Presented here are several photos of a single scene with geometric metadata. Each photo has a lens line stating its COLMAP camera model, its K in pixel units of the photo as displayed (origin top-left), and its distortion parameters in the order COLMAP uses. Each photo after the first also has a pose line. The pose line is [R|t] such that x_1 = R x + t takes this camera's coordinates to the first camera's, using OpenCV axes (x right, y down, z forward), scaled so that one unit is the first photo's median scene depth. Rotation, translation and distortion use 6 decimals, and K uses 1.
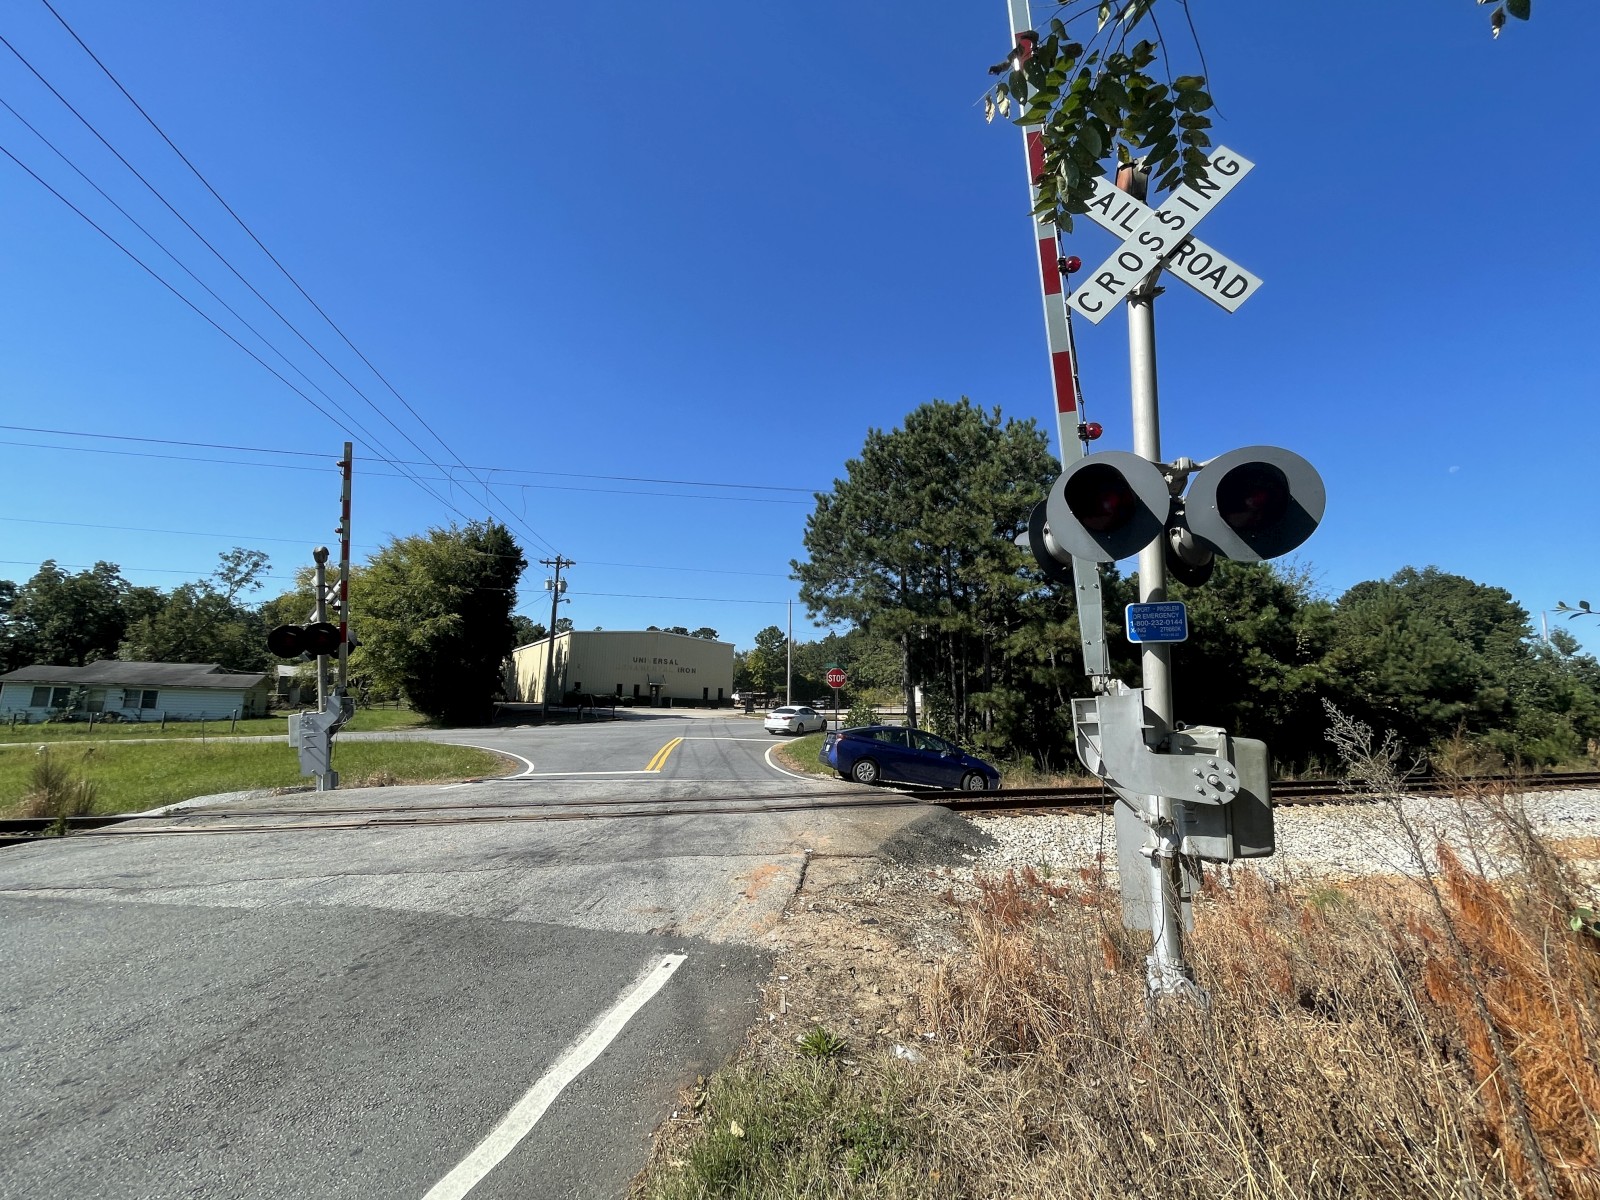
lens RADIAL K [[656.7, 0, 802.1], [0, 656.7, 598.0], [0, 0, 1]] dist [-0.004631, 0.000259]
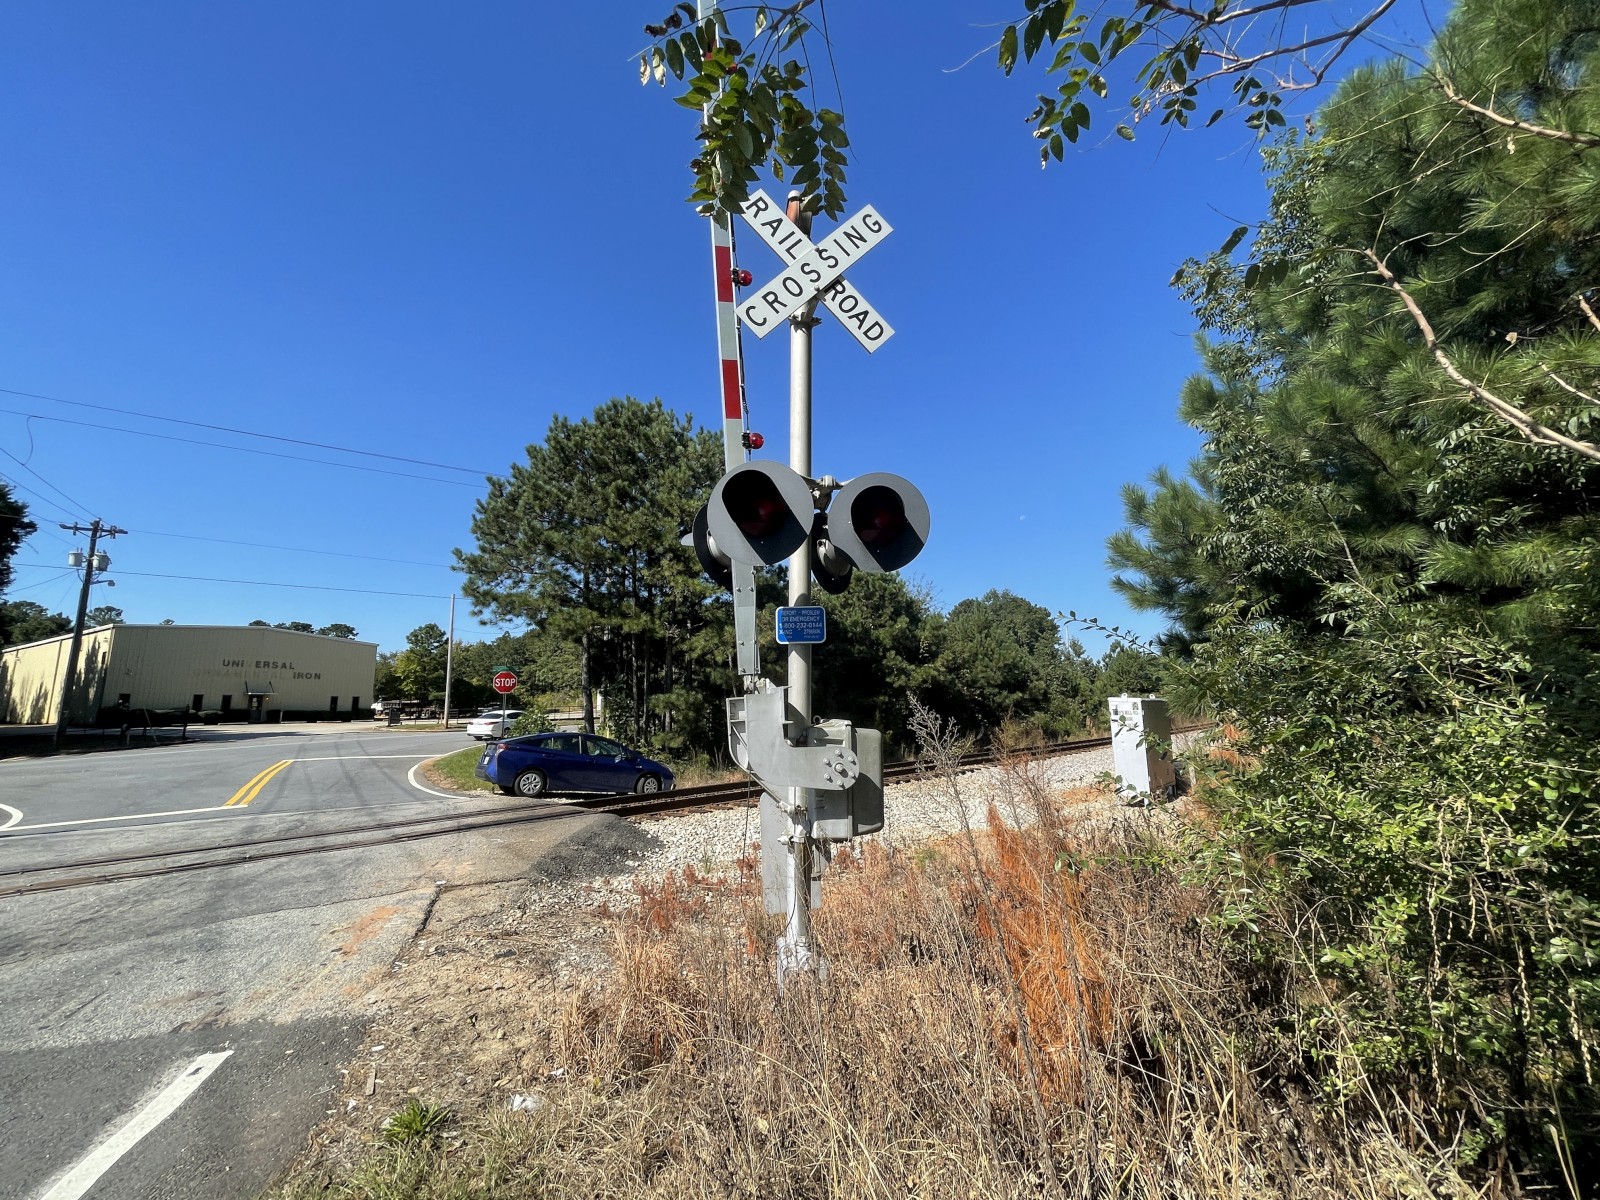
lens RADIAL K [[656.7, 0, 802.1], [0, 656.7, 598.0], [0, 0, 1]] dist [-0.004631, 0.000259]
pose [[0.893736, 0.039713, 0.446833, 0.010265], [-0.038256, 0.999192, -0.012287, 0.001077], [-0.446960, -0.006113, 0.894533, 0.005970]]
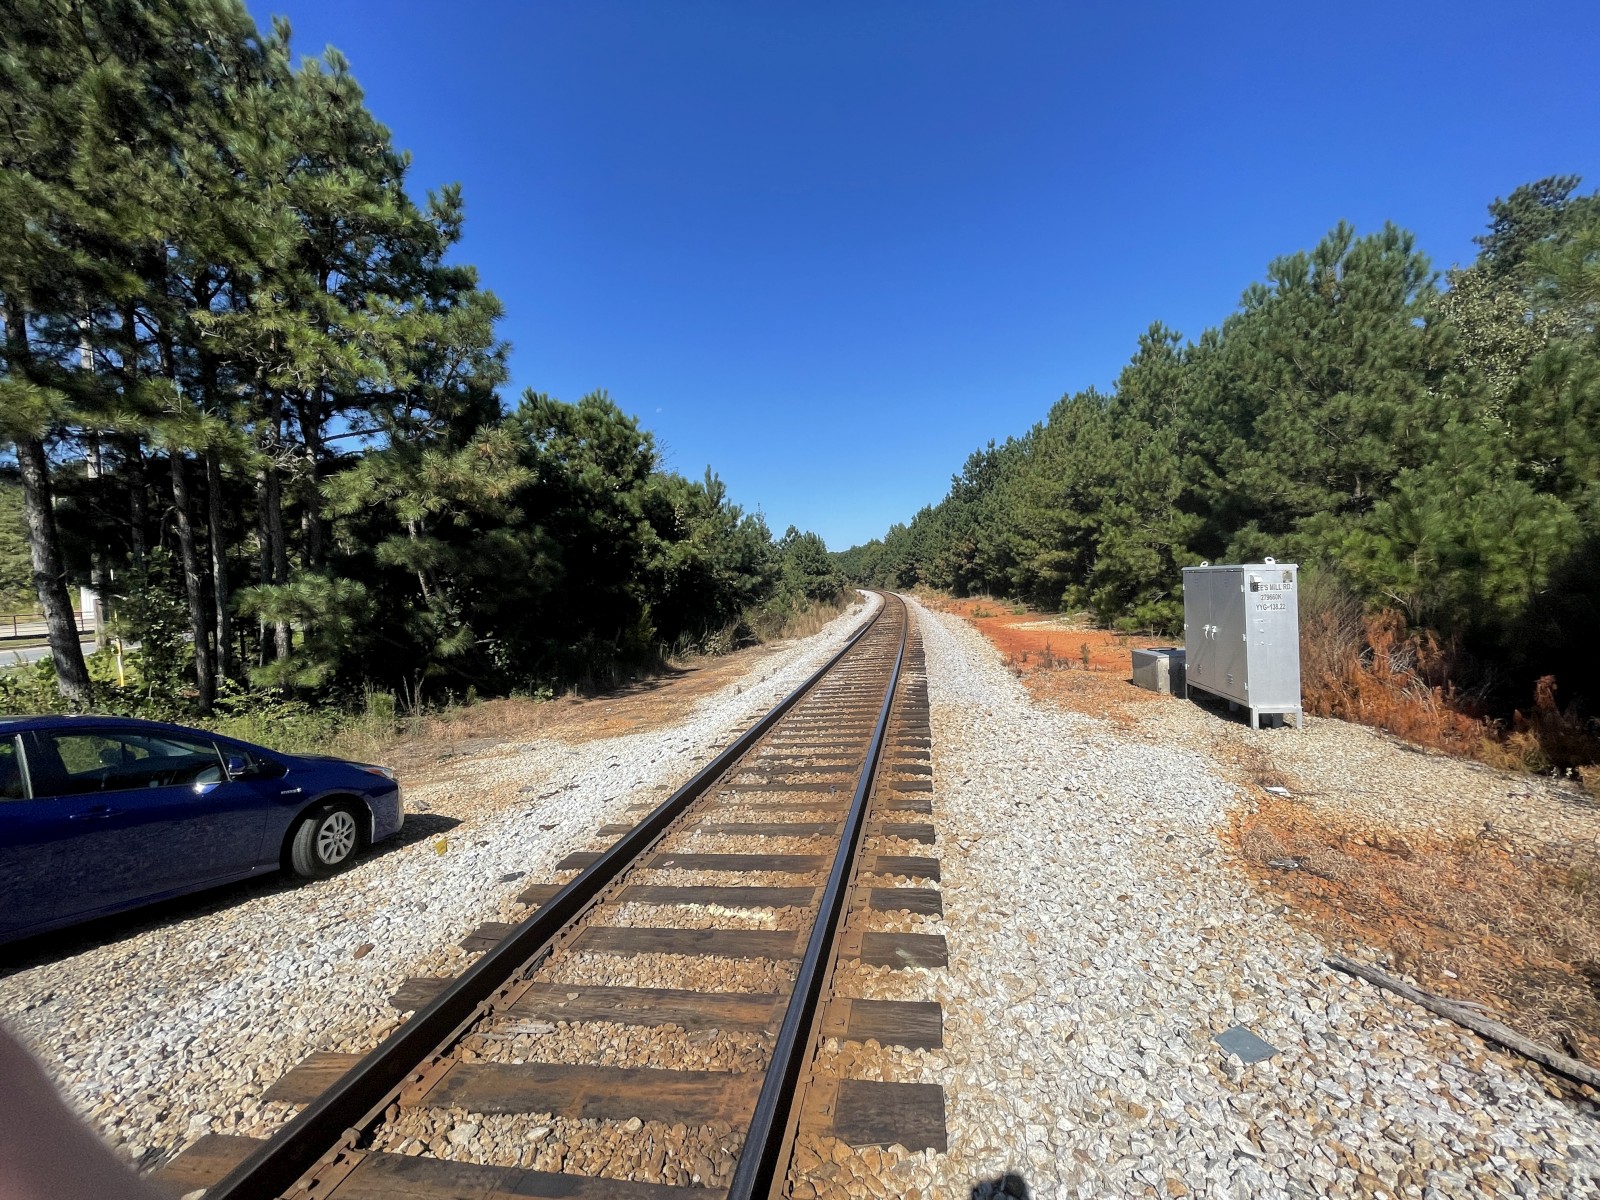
lens RADIAL K [[643.7, 0, 800.0], [0, 643.7, 600.0], [0, 0, 1]] dist [-0.002253, -0.000395]
pose [[0.526579, -0.066254, 0.847541, 0.069110], [-0.078267, 0.988946, 0.125935, 0.061294], [-0.846516, -0.132649, 0.515572, 0.400815]]
